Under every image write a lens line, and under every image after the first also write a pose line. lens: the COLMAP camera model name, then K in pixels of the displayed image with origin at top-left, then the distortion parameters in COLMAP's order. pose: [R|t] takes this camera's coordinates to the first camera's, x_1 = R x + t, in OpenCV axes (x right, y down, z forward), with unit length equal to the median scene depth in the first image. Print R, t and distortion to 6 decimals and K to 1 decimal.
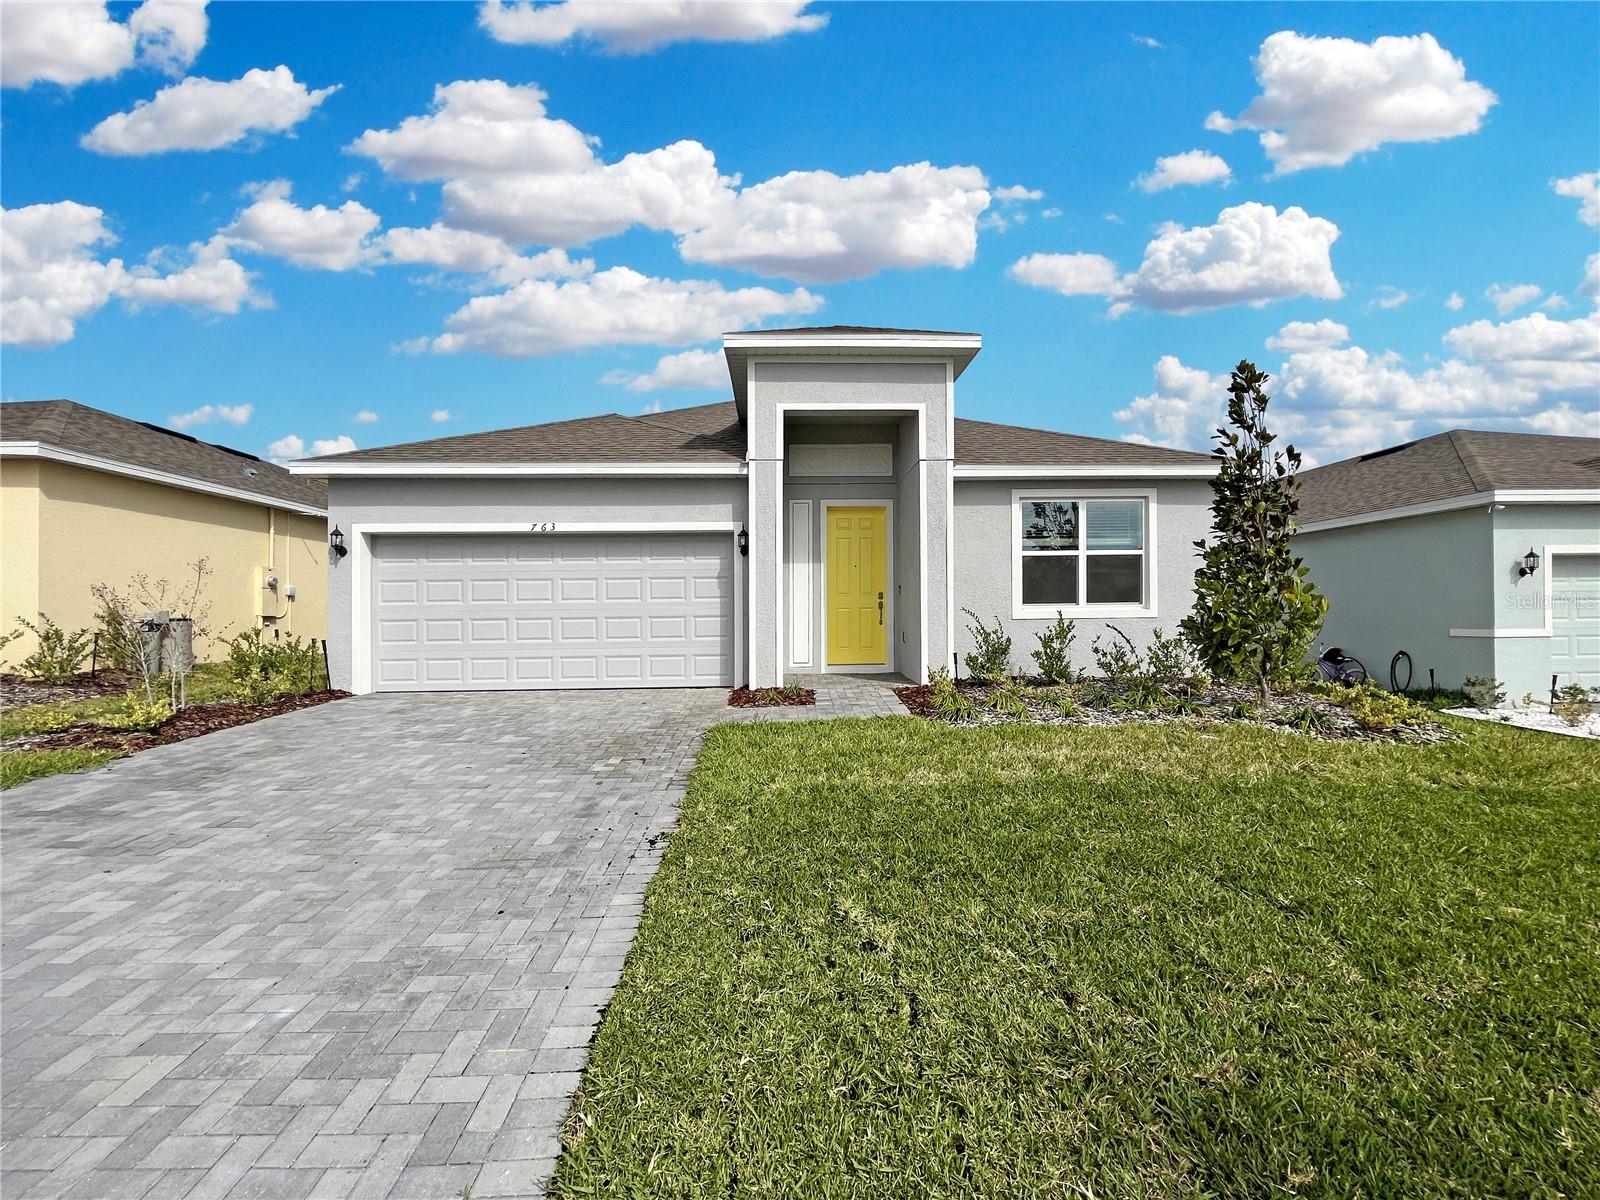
lens RADIAL K [[667.8, 0, 796.4], [0, 667.8, 597.9], [0, 0, 1]] dist [-0.001140, 0.000162]
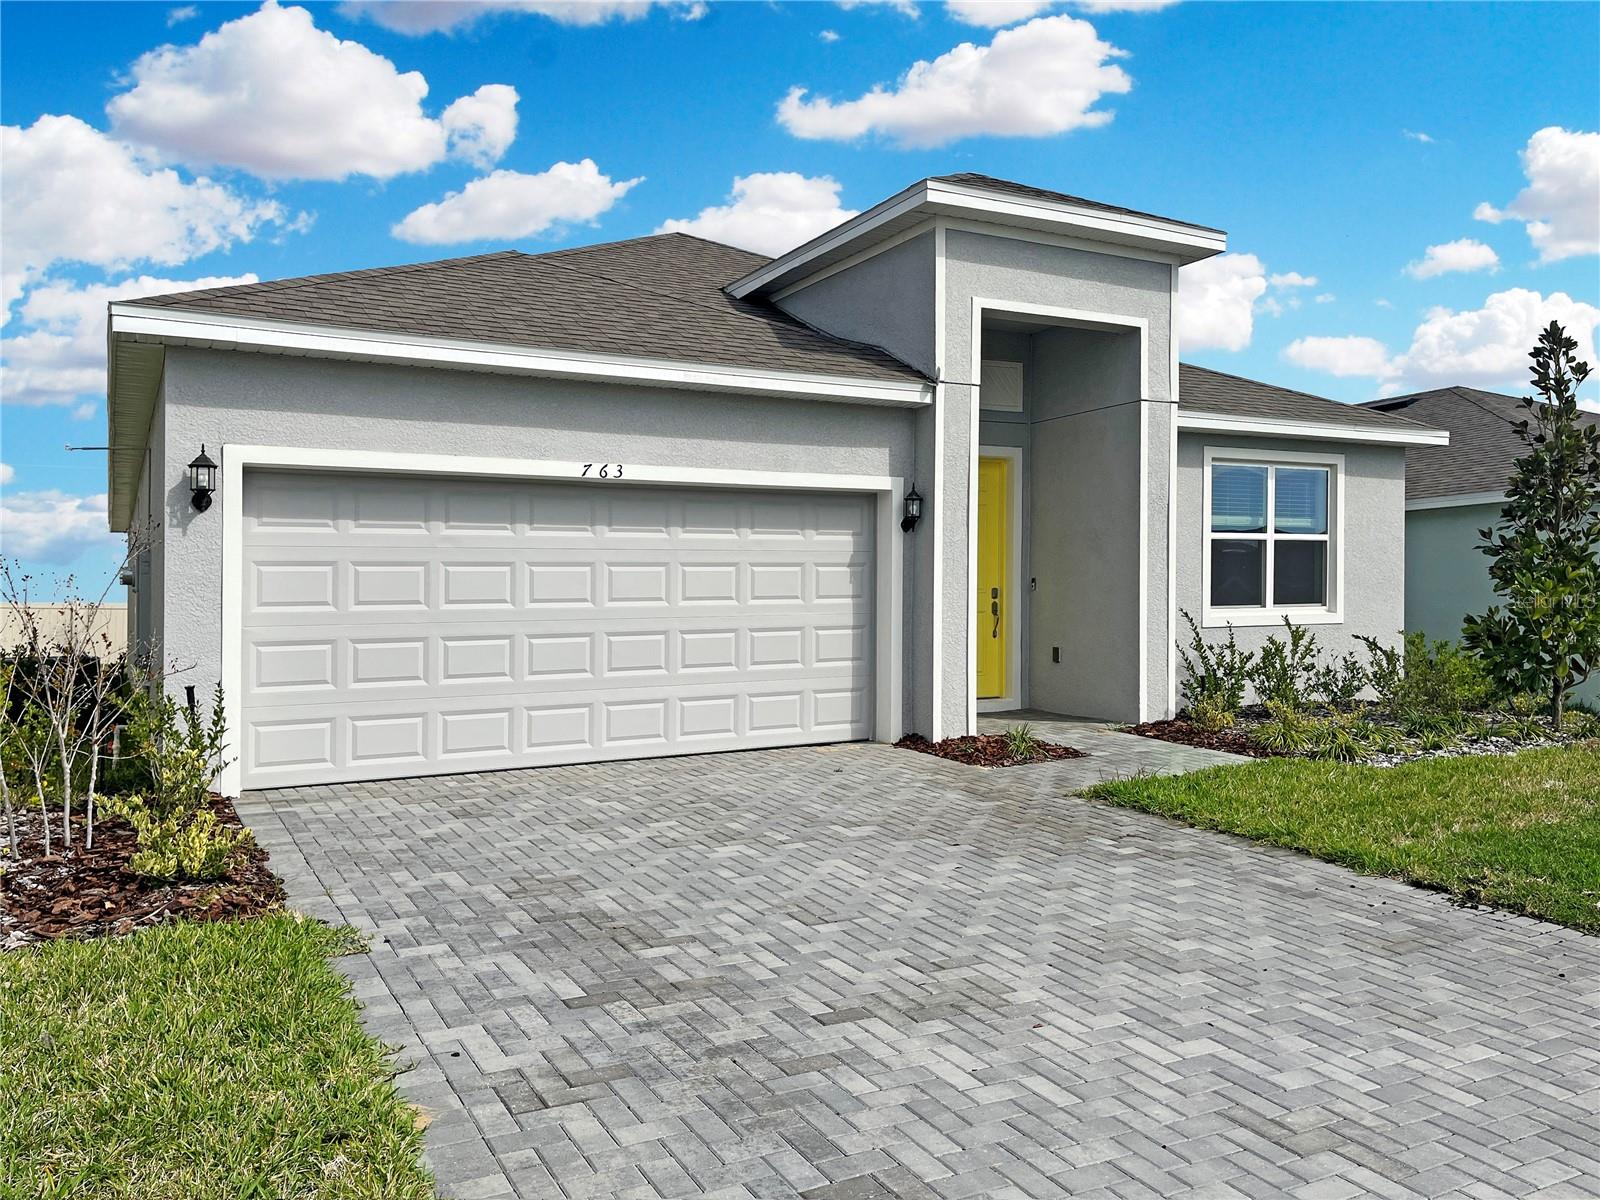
lens RADIAL K [[1222.0, 0, 800.0], [0, 1222.0, 600.0], [0, 0, 1]] dist [0.005942, -0.002423]
pose [[0.899807, 0.000107, 0.436289, -0.679846], [-0.002956, 0.999979, 0.005852, -0.004833], [-0.436279, -0.006556, 0.899788, 0.009883]]
